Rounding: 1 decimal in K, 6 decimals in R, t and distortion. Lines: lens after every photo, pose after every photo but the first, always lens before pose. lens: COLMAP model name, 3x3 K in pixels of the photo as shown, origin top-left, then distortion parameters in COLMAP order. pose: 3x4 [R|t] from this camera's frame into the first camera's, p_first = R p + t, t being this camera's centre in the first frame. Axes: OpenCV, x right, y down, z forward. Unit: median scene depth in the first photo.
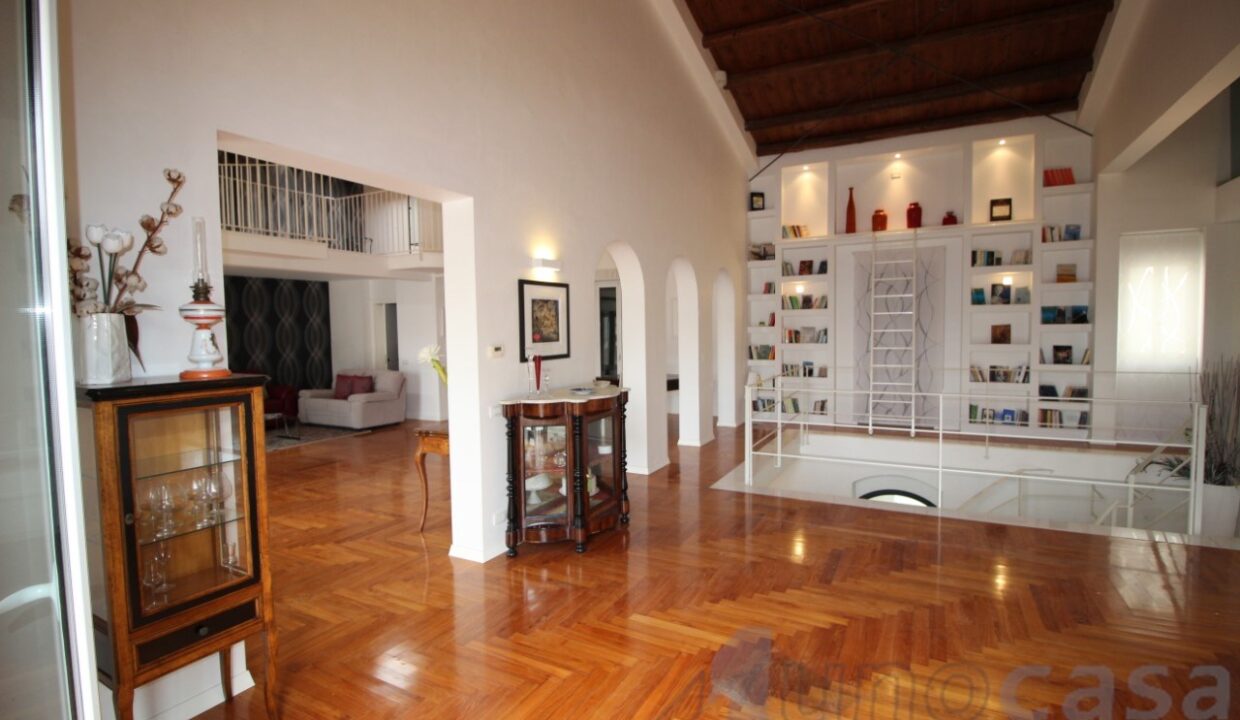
lens RADIAL K [[575.0, 0, 619.2], [0, 575.0, 357.7], [0, 0, 1]] dist [-0.003245, -0.009893]
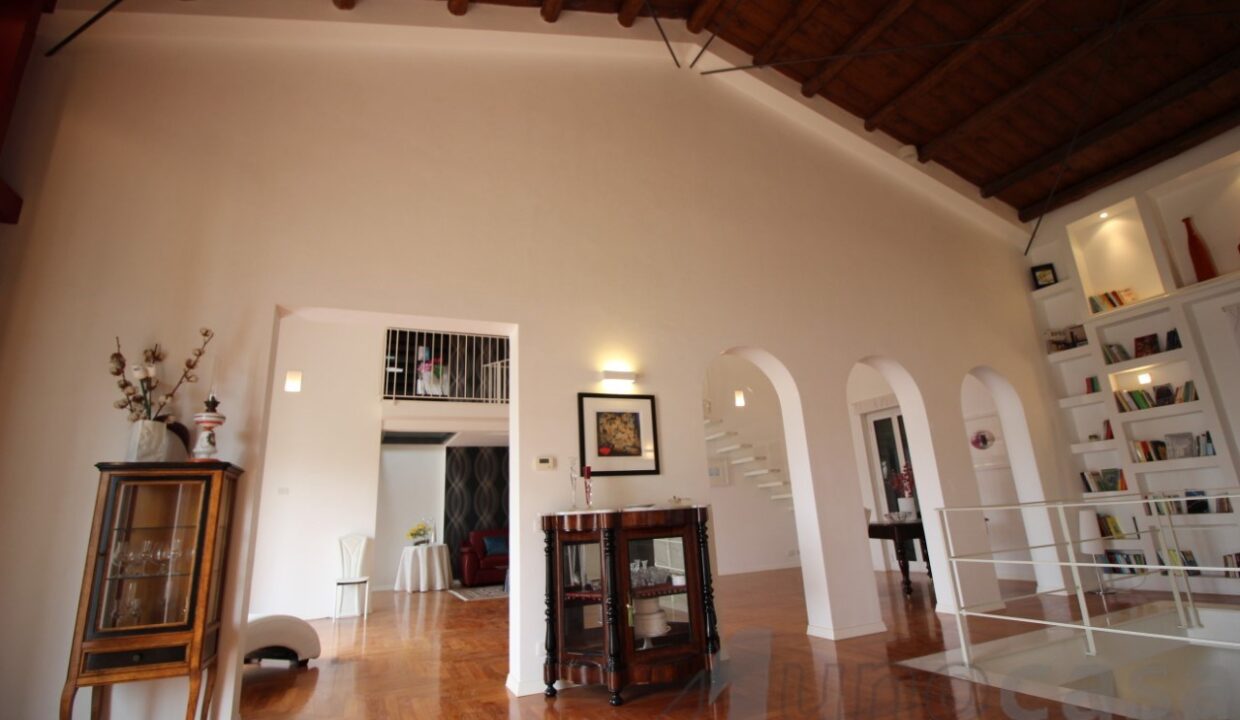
lens RADIAL K [[575.0, 0, 617.2], [0, 575.0, 352.6], [0, 0, 1]] dist [-0.003245, -0.009893]
pose [[0.786923, -0.195068, -0.585407, 0.311370], [0.007780, 0.951777, -0.306691, 0.068634], [0.617003, 0.236788, 0.750492, 0.167198]]
